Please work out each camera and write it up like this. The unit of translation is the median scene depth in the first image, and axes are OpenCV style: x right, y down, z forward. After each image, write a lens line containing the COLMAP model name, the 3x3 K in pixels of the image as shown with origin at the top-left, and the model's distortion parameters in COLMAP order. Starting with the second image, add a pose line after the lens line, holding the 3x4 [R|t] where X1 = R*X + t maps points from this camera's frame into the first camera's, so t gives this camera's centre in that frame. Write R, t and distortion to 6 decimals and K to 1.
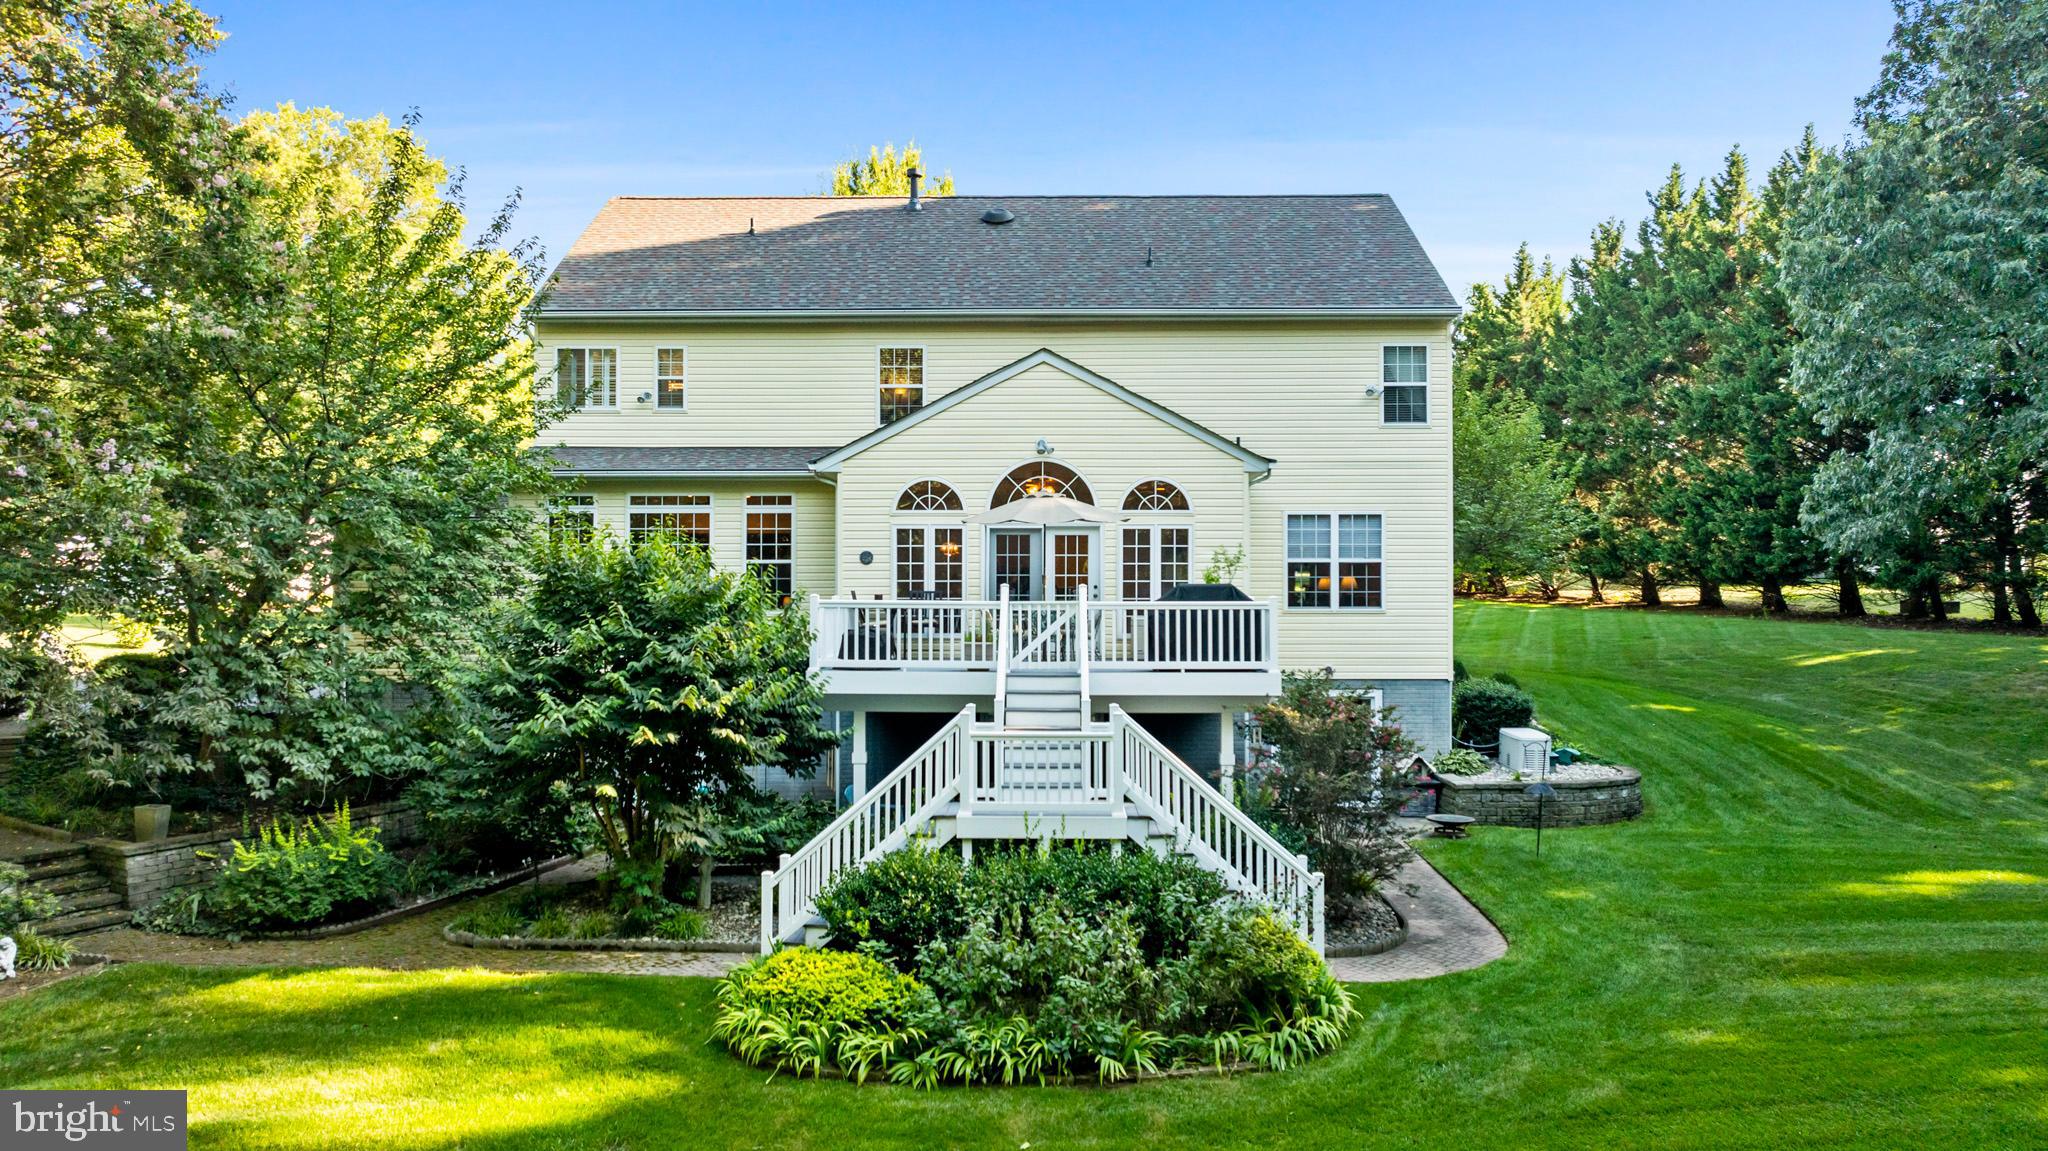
lens RADIAL K [[1444.1, 0, 984.8], [0, 1444.1, 573.5], [0, 0, 1]] dist [-0.007580, -0.001256]
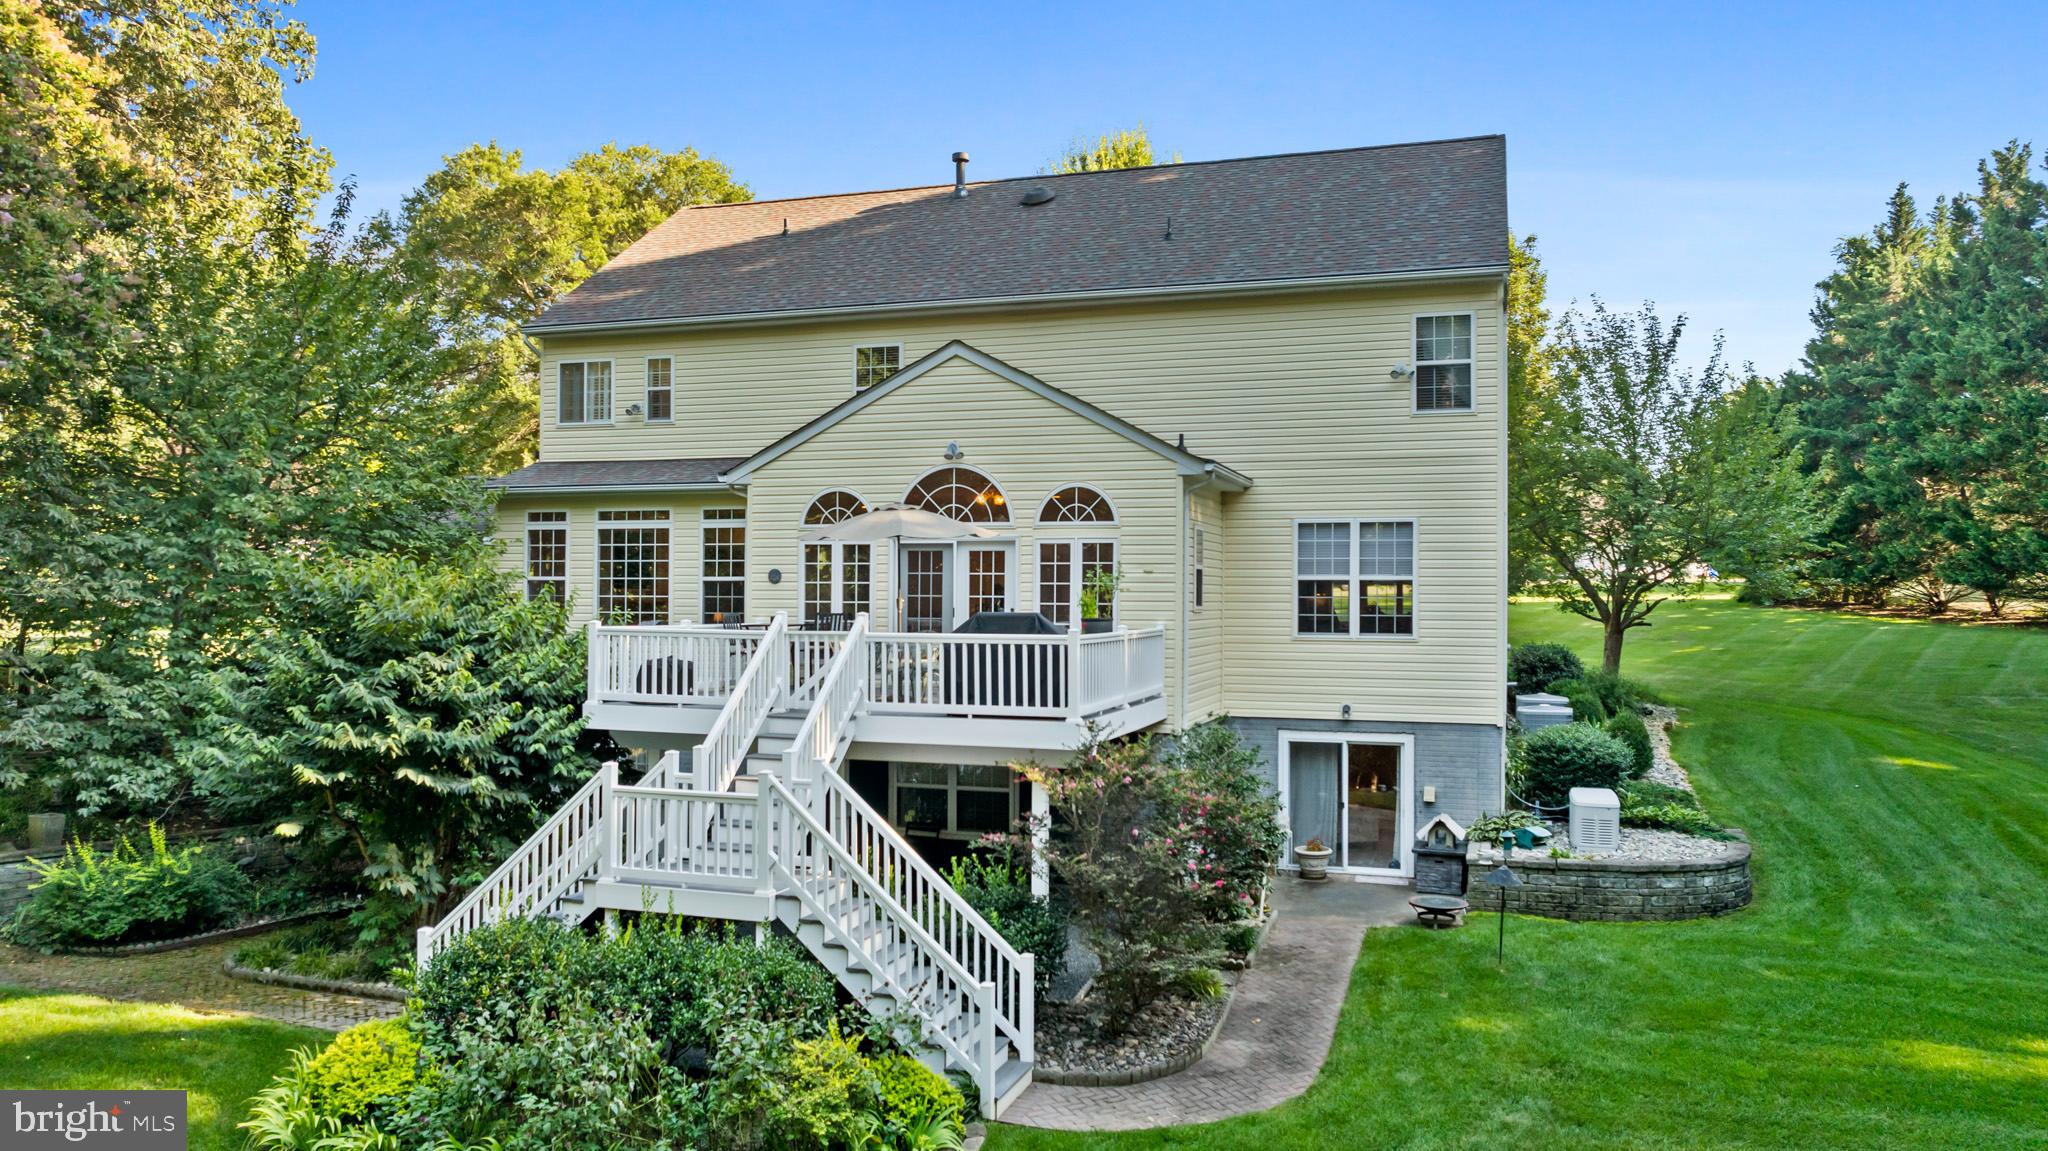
lens RADIAL K [[1422.5, 0, 1024.0], [0, 1422.5, 575.5], [0, 0, 1]] dist [-0.028521, 0.046935]
pose [[0.955692, 0.001193, -0.294366, 0.318392], [-0.000648, 0.999998, 0.001949, -0.012501], [0.294368, -0.001672, 0.955691, 0.169759]]
